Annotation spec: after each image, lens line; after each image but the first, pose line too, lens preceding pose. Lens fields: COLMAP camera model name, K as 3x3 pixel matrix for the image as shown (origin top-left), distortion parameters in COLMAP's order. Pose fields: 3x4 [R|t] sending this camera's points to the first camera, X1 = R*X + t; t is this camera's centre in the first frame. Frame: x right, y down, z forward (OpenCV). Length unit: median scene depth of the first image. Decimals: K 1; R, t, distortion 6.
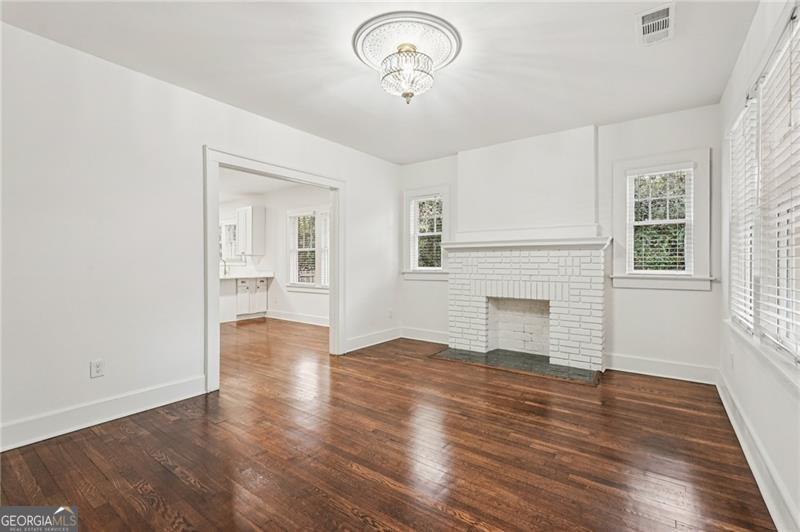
lens RADIAL K [[356.9, 0, 401.7], [0, 356.9, 263.2], [0, 0, 1]] dist [-0.005692, 0.001566]
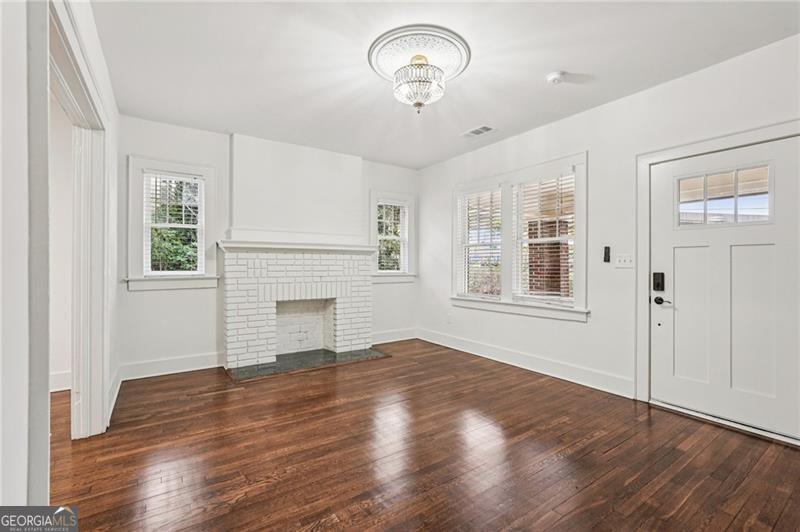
lens RADIAL K [[356.9, 0, 399.8], [0, 356.9, 264.7], [0, 0, 1]] dist [-0.005692, 0.001566]
pose [[0.338040, -0.002155, 0.941129, -0.561658], [0.001436, 0.999997, 0.001774, -0.004071], [-0.941130, 0.000752, 0.338043, 0.393538]]
